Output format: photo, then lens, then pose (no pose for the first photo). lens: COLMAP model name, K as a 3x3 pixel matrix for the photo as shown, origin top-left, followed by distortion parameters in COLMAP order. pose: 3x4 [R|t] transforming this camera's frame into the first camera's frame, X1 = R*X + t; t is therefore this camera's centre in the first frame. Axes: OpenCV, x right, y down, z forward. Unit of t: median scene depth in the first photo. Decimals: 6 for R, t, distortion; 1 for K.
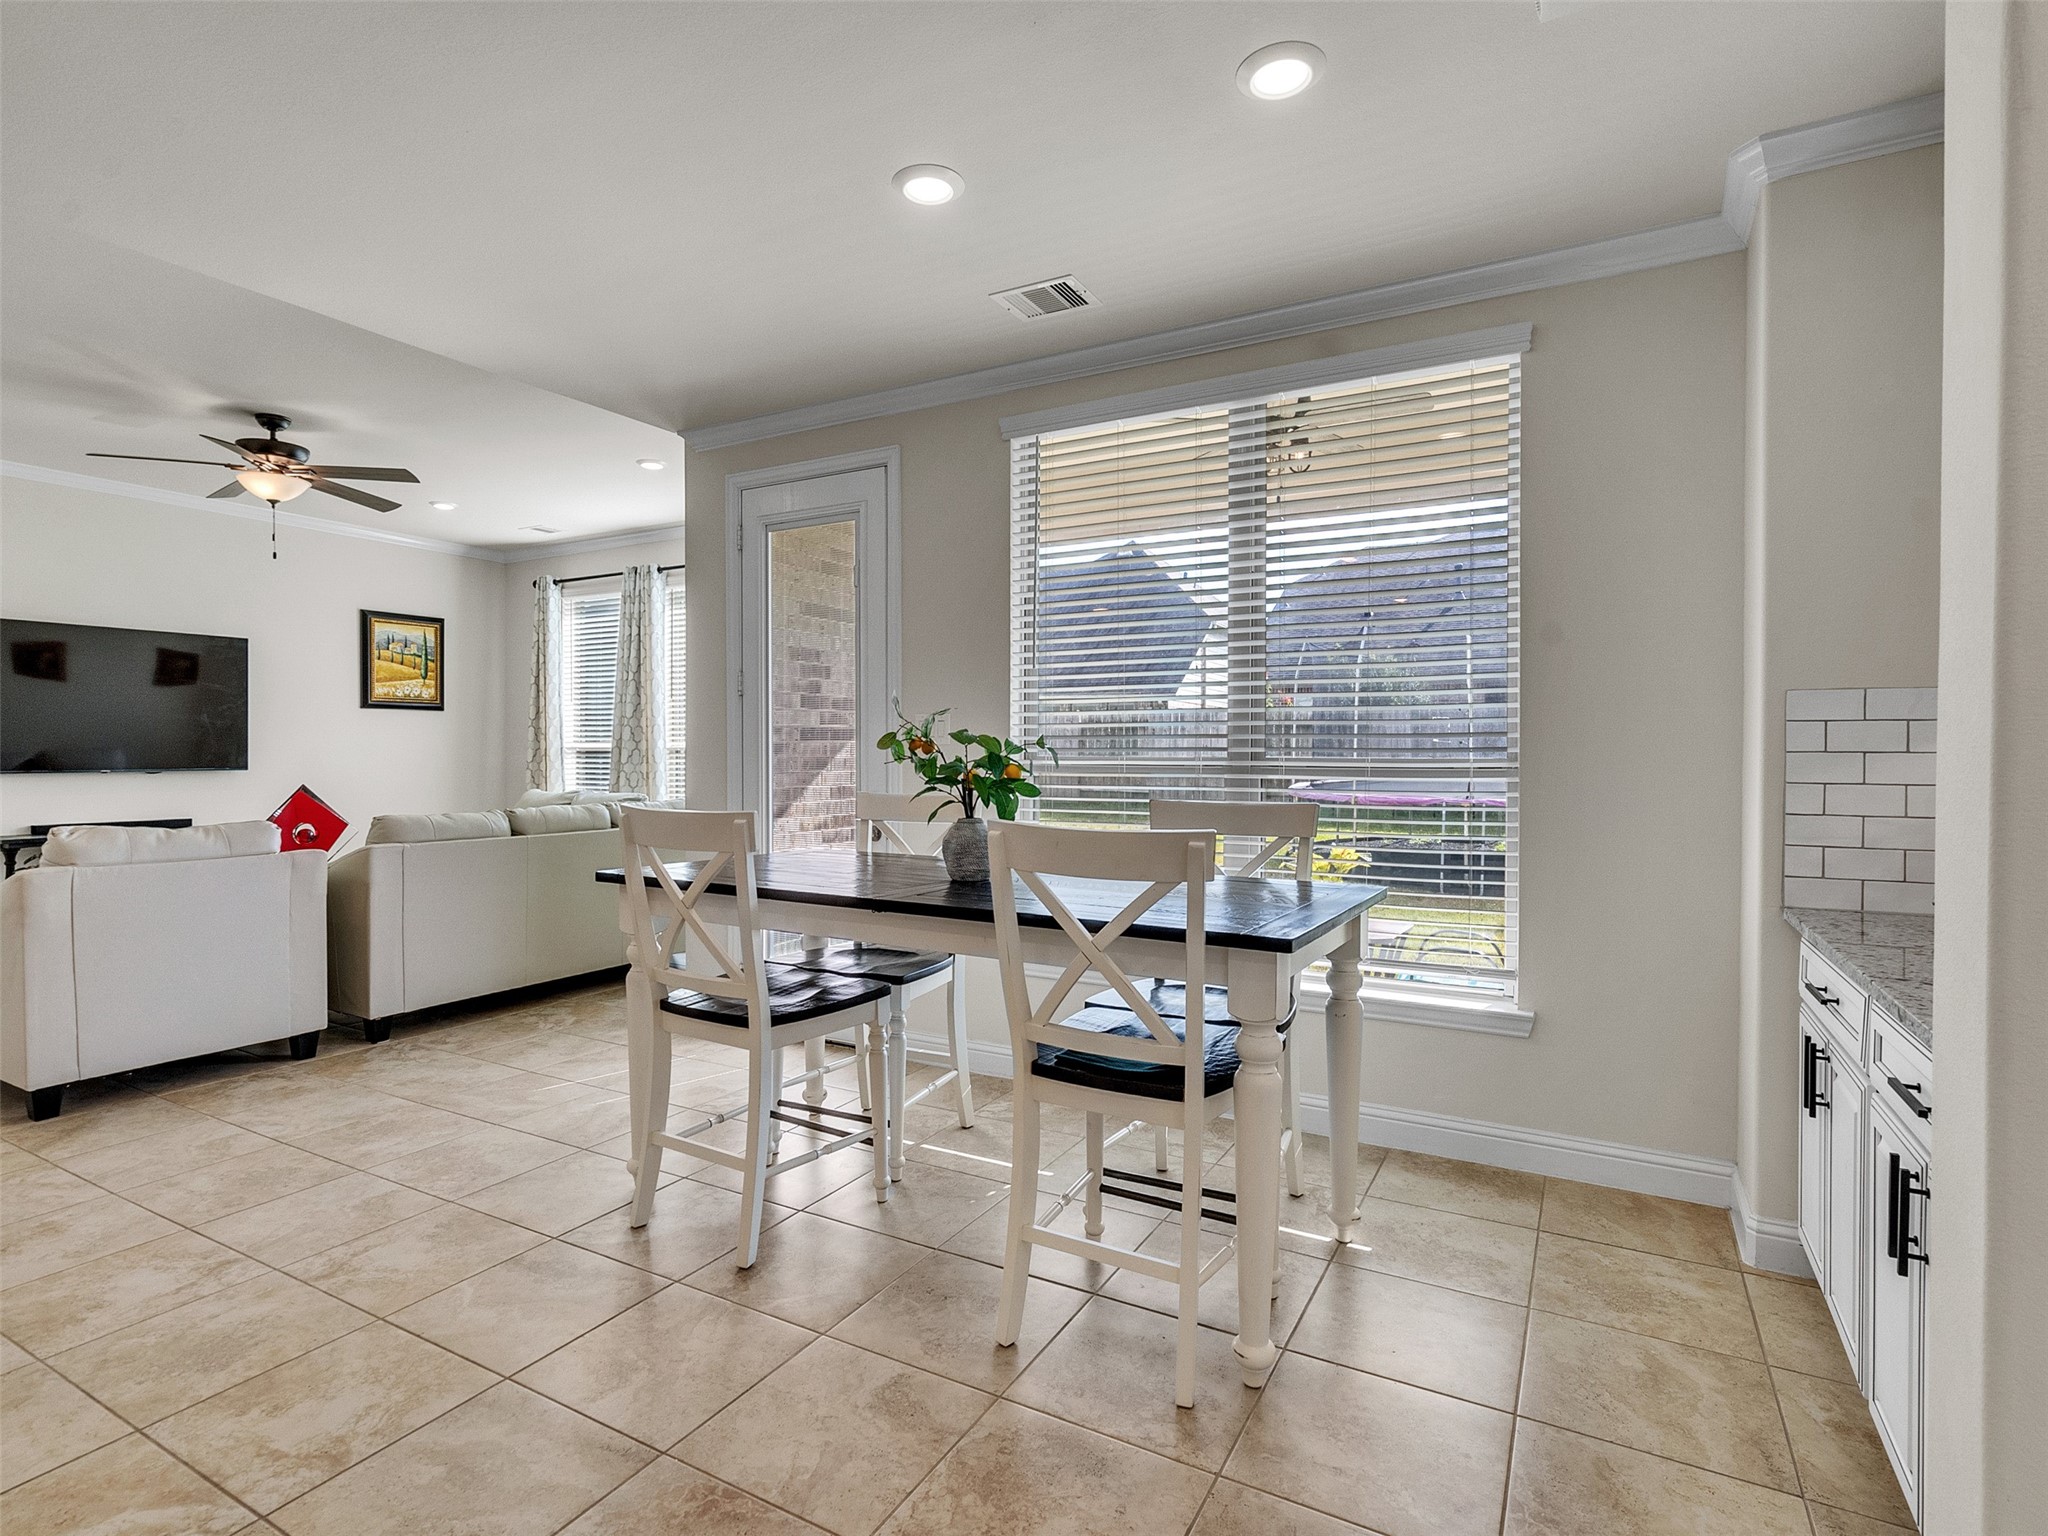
lens RADIAL K [[1033.6, 0, 1023.8], [0, 1033.6, 763.2], [0, 0, 1]] dist [0.003049, 0.000313]
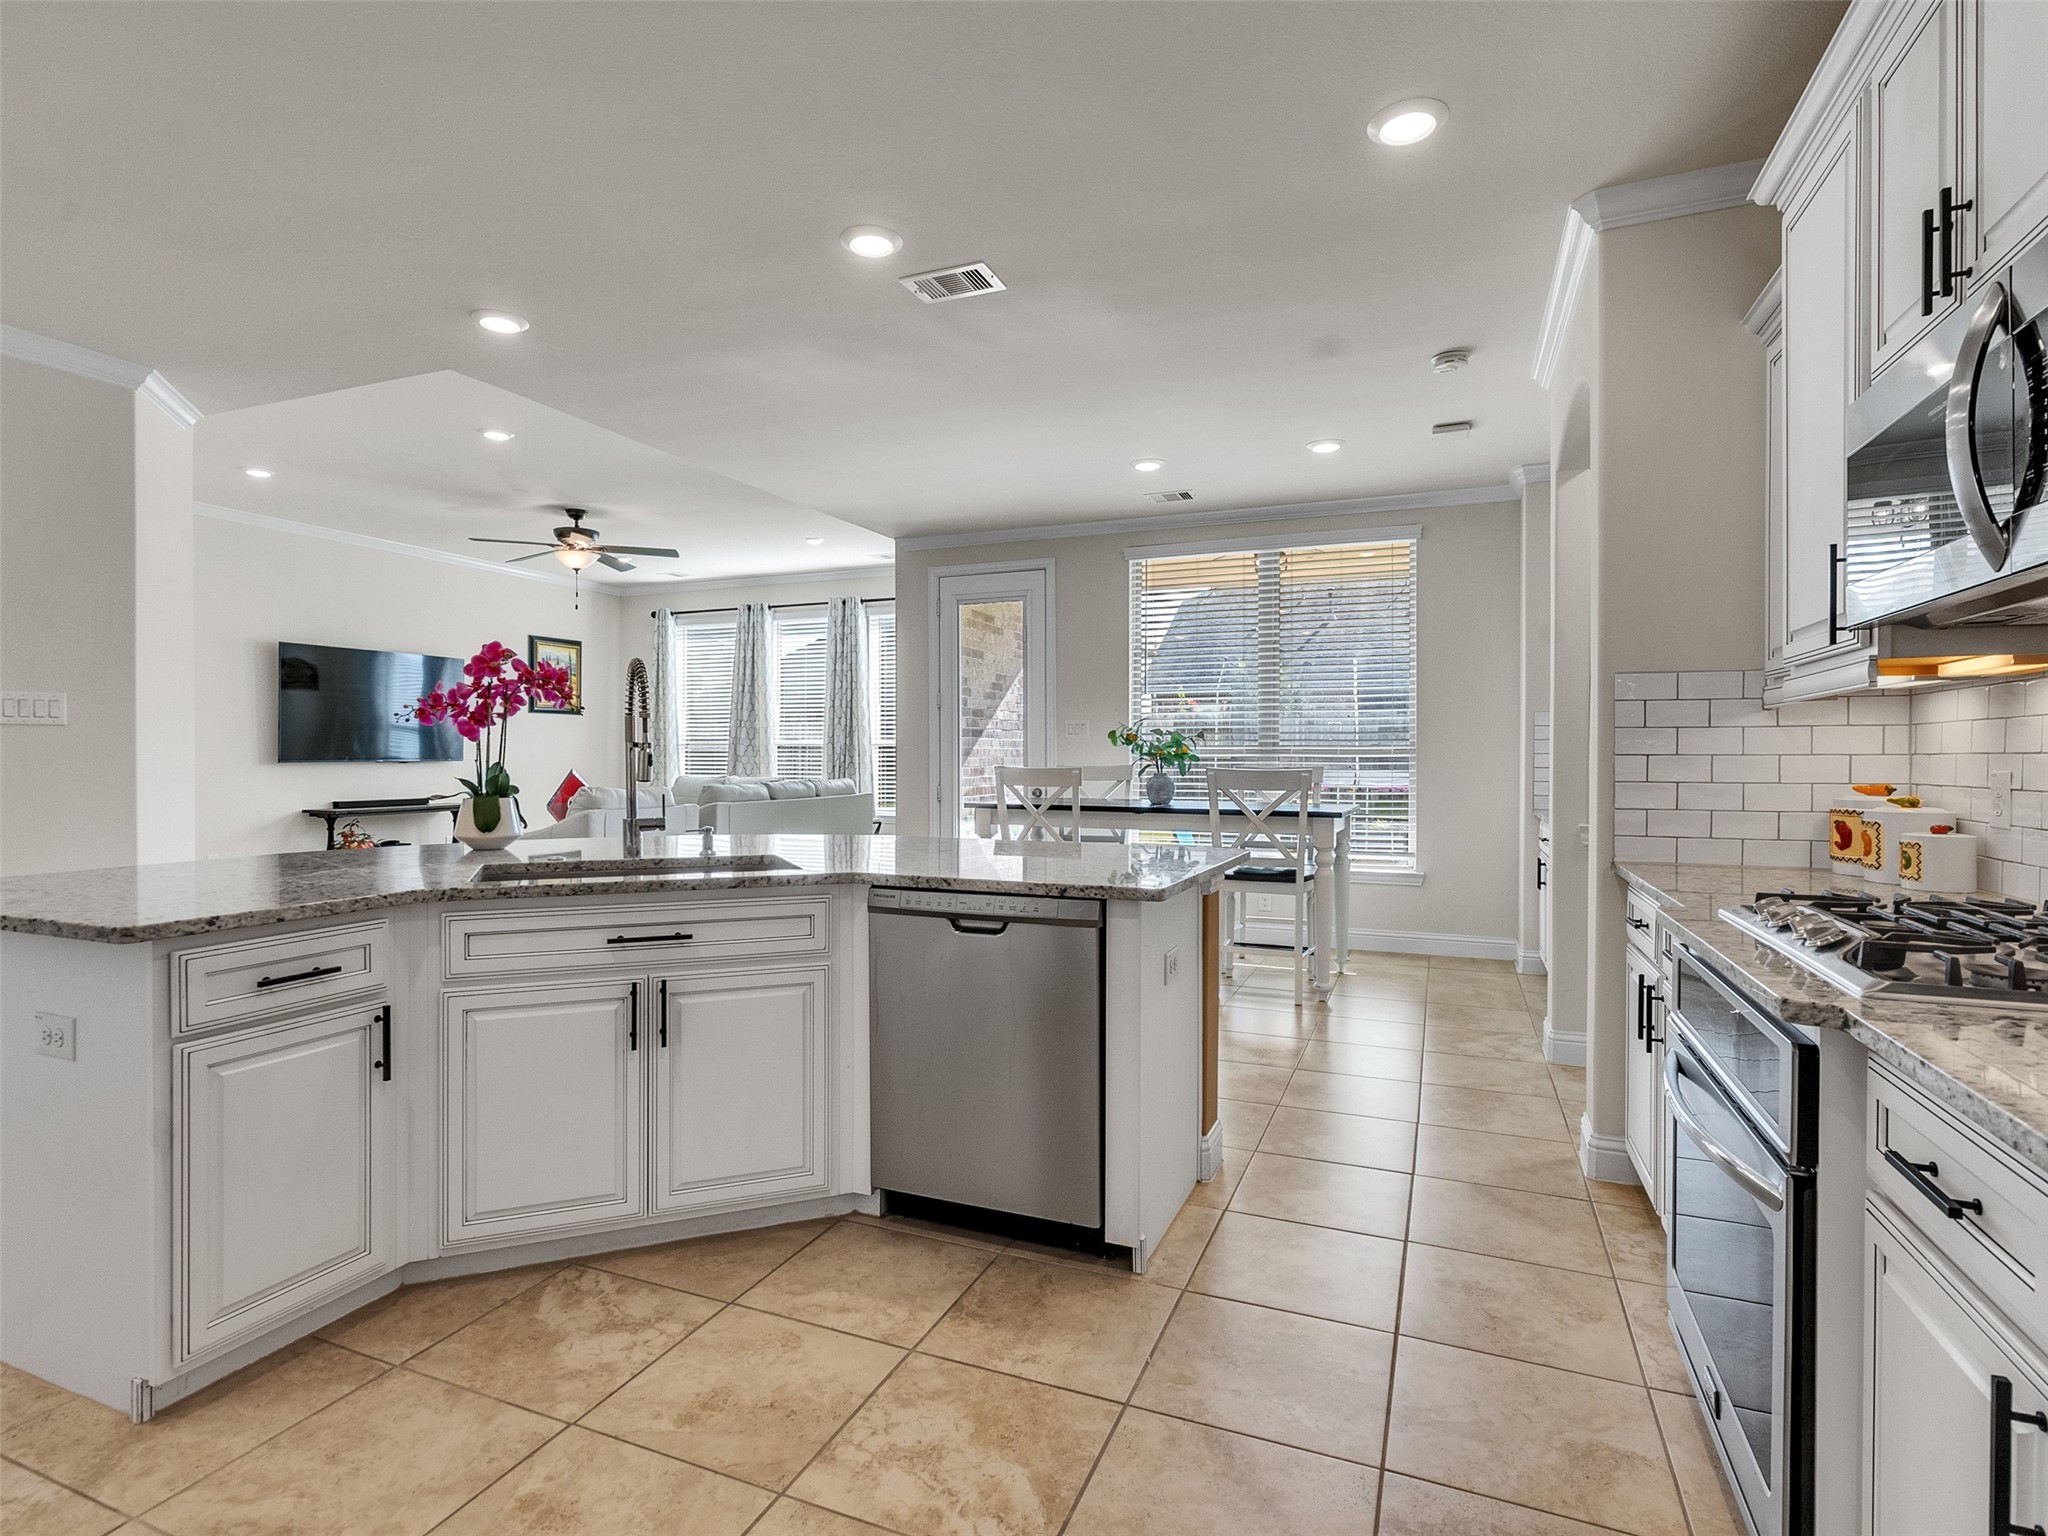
lens RADIAL K [[1033.6, 0, 1021.0], [0, 1033.6, 765.6], [0, 0, 1]] dist [0.003049, 0.000313]
pose [[0.991847, -0.002546, 0.127410, -0.353310], [0.002557, 0.999997, 0.000082, 0.023202], [-0.127410, 0.000245, 0.991850, -0.583891]]
